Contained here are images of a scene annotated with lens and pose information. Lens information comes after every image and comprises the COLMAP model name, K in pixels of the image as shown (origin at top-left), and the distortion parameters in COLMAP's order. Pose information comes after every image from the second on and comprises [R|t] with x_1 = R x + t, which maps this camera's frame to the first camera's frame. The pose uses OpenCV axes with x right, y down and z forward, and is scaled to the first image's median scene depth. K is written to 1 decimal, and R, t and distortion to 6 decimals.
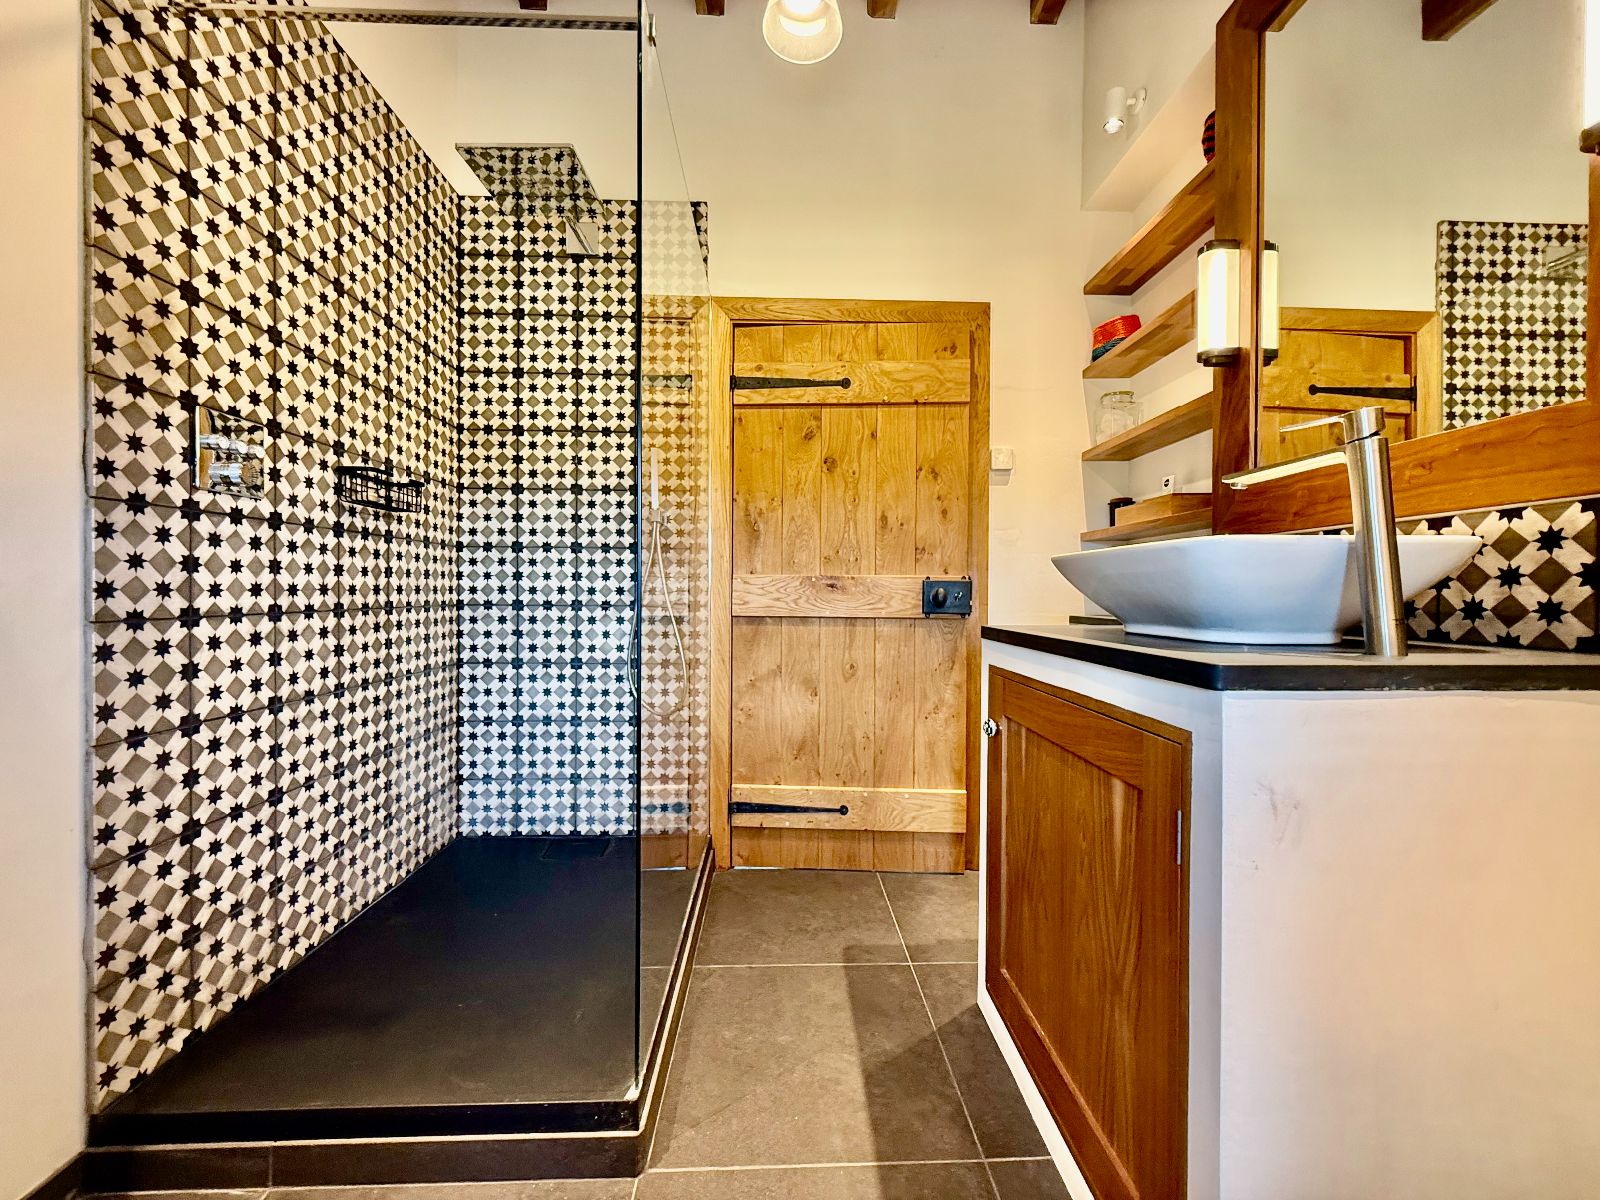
lens RADIAL K [[639.8, 0, 806.2], [0, 639.8, 596.1], [0, 0, 1]] dist [-0.001514, 0.000668]
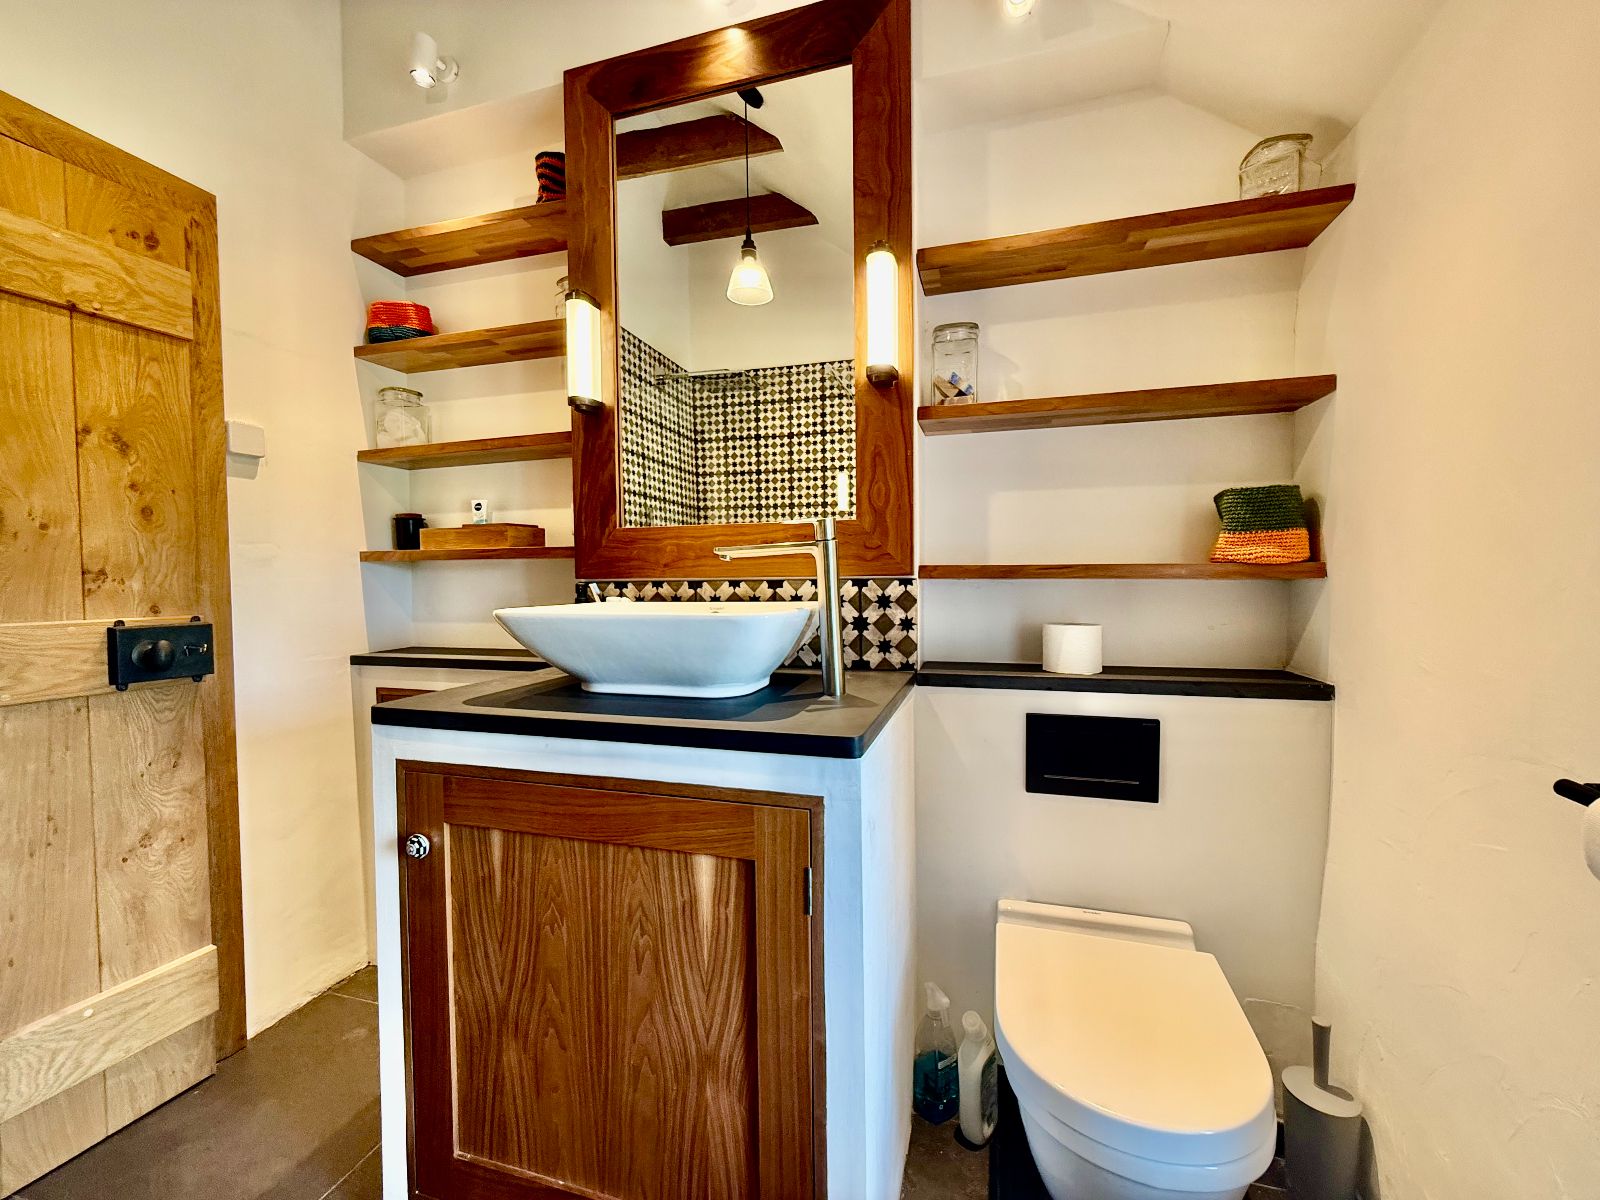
lens RADIAL K [[639.8, 0, 806.0], [0, 639.8, 595.1], [0, 0, 1]] dist [-0.001514, 0.000668]
pose [[0.316971, -0.035183, 0.947782, -0.350501], [0.015299, 0.999371, 0.031981, -0.135593], [-0.948312, 0.004363, 0.317310, 0.480932]]
